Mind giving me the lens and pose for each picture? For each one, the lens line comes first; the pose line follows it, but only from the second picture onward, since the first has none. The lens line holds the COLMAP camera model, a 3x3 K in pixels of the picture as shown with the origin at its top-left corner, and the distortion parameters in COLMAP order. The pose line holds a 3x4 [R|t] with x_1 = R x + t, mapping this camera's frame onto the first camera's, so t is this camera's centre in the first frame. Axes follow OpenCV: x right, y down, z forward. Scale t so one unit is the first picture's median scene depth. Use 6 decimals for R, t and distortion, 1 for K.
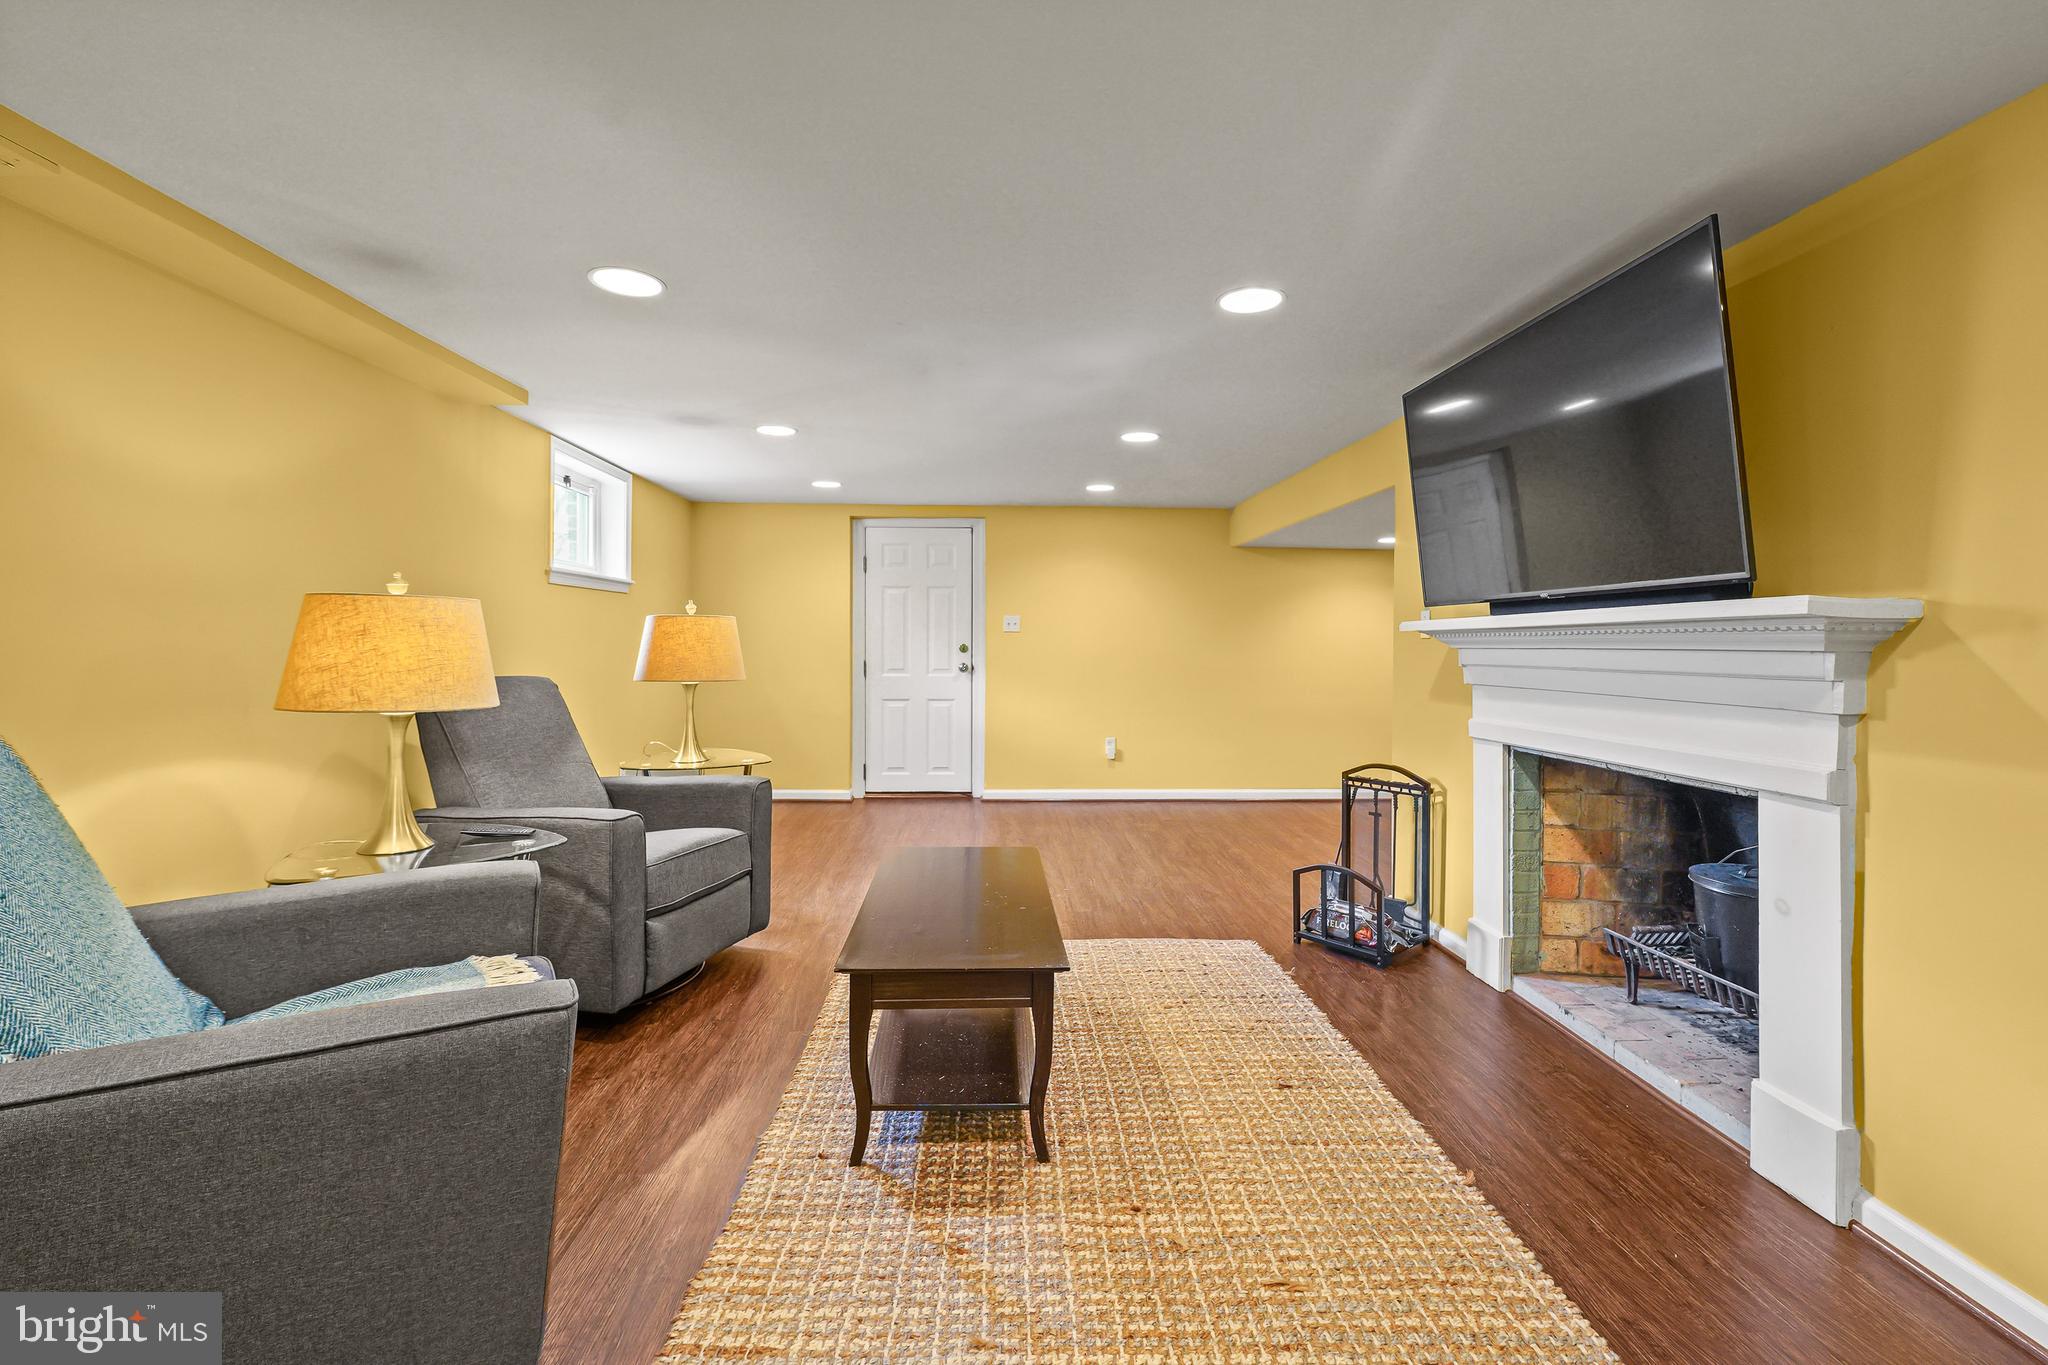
lens RADIAL K [[873.7, 0, 1033.4], [0, 873.7, 639.7], [0, 0, 1]] dist [-0.002519, 0.000272]
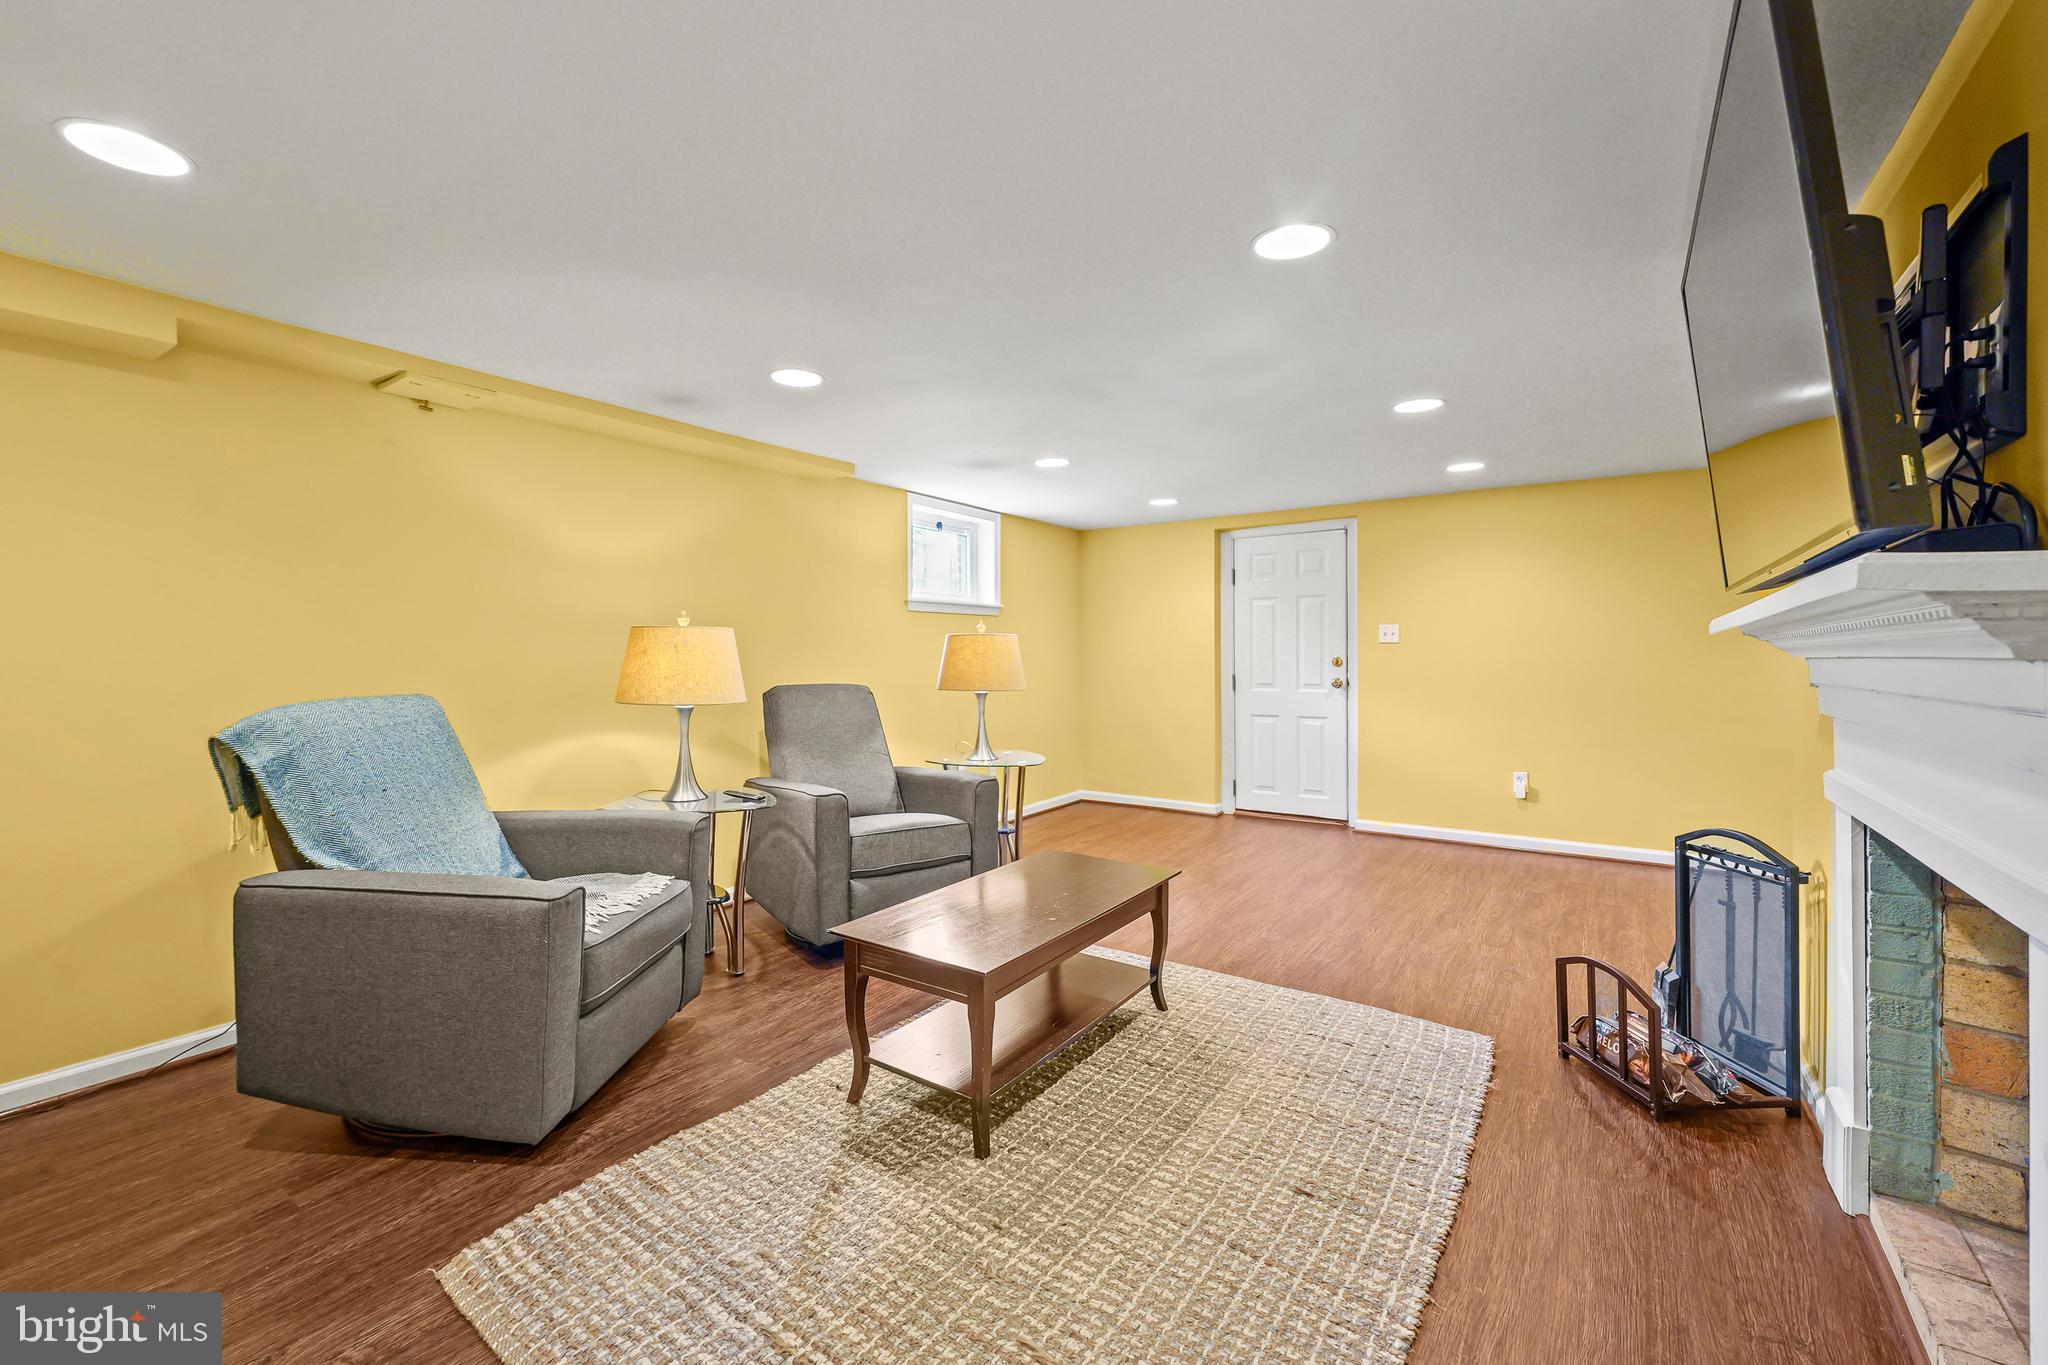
lens RADIAL K [[873.7, 0, 1000.3], [0, 873.7, 658.7], [0, 0, 1]] dist [-0.002519, 0.000272]
pose [[0.778210, -0.005583, -0.627979, 0.396710], [0.008311, 0.999964, 0.001409, 0.004050], [0.627949, -0.006316, 0.778229, 0.125849]]
